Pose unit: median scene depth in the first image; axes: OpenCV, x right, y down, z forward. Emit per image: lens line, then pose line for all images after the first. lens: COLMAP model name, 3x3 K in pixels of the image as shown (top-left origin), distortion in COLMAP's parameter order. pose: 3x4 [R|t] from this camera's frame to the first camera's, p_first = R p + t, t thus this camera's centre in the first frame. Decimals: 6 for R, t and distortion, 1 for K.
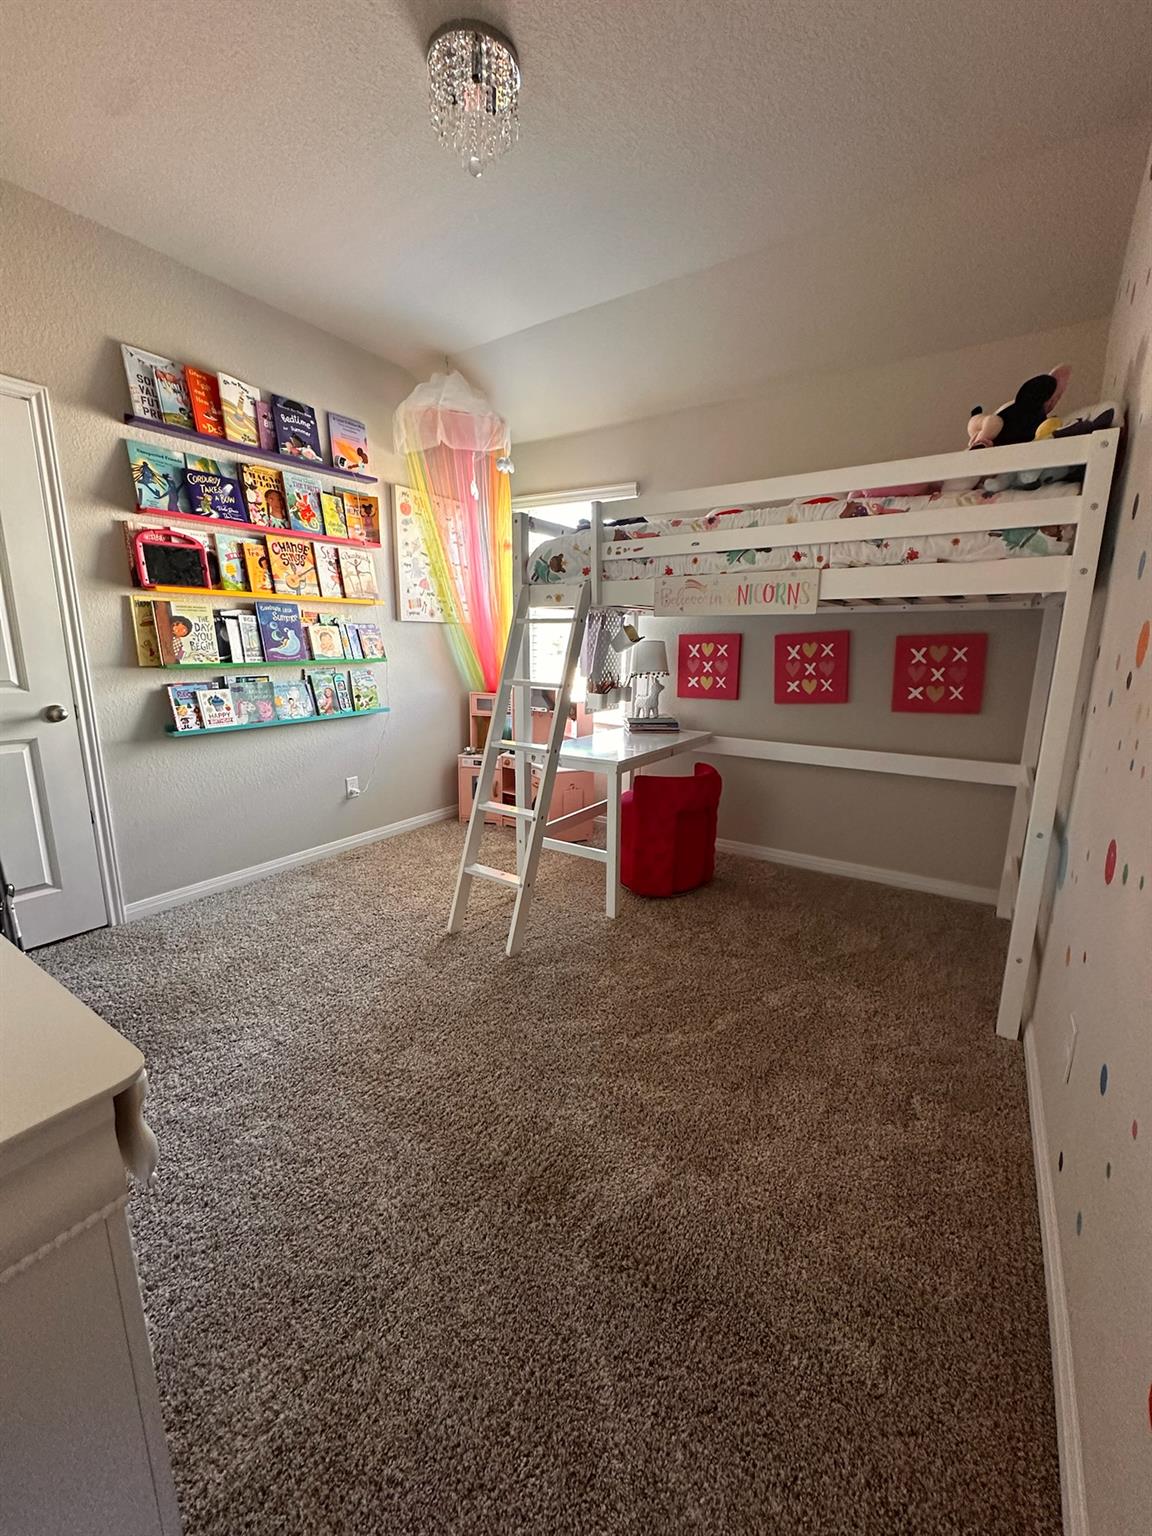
lens RADIAL K [[609.2, 0, 577.1], [0, 609.2, 766.9], [0, 0, 1]] dist [-0.003986, 0.000947]
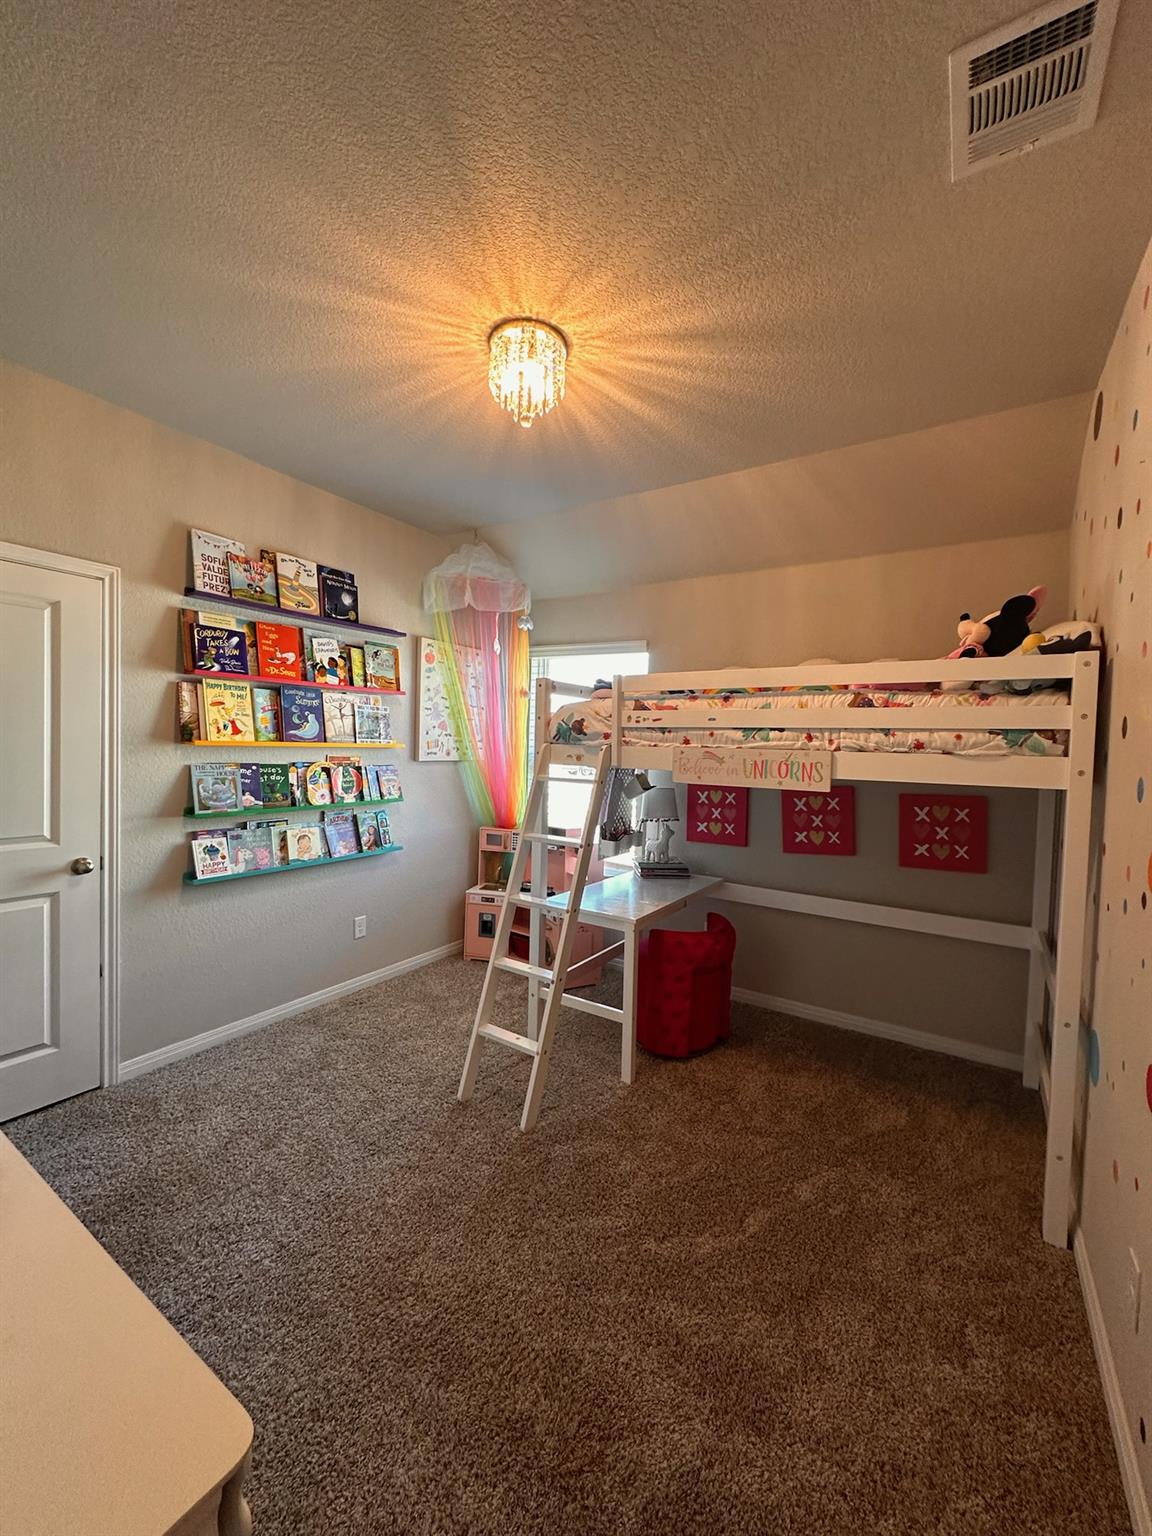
lens RADIAL K [[609.2, 0, 576.9], [0, 609.2, 767.7], [0, 0, 1]] dist [-0.003986, 0.000947]
pose [[0.999745, 0.019354, 0.011615, -0.051043], [-0.017141, 0.985780, -0.167162, -0.094850], [-0.014685, 0.166920, 0.985861, -0.035236]]
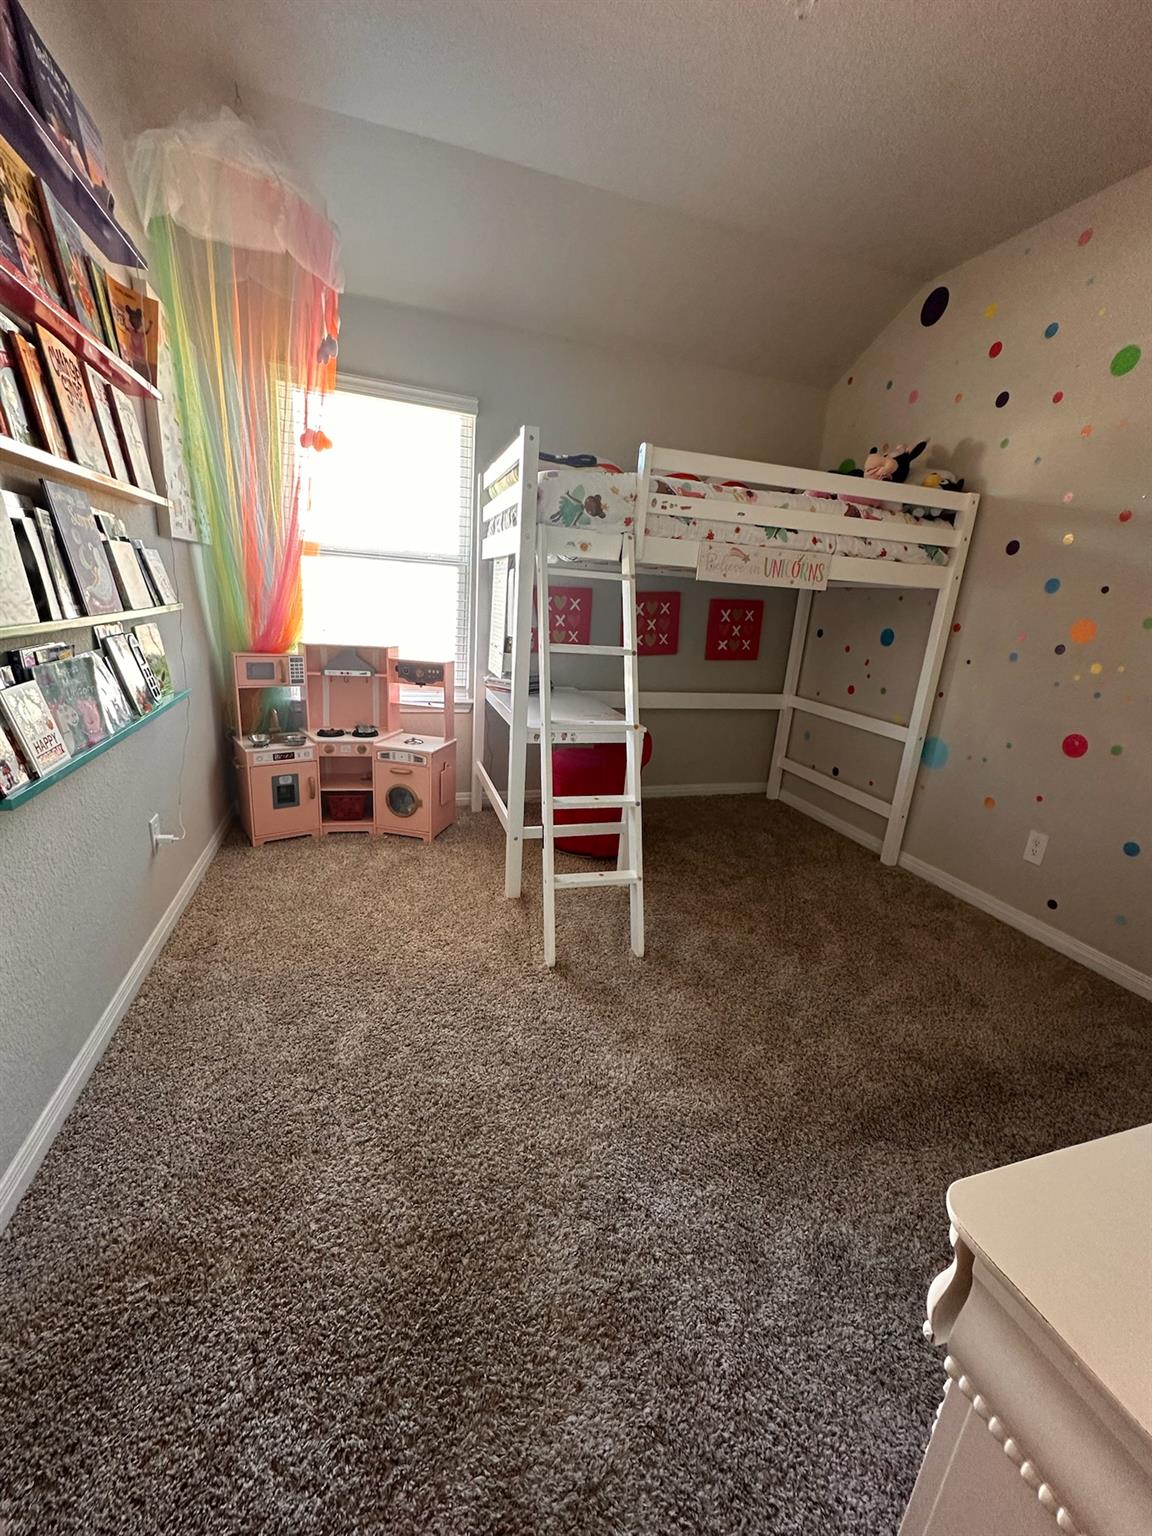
lens RADIAL K [[609.2, 0, 577.3], [0, 609.2, 765.6], [0, 0, 1]] dist [-0.003986, 0.000947]
pose [[0.627662, -0.177542, 0.757970, -0.822669], [0.096957, 0.983894, 0.150172, -0.116295], [-0.772424, -0.020767, 0.634767, 0.512667]]
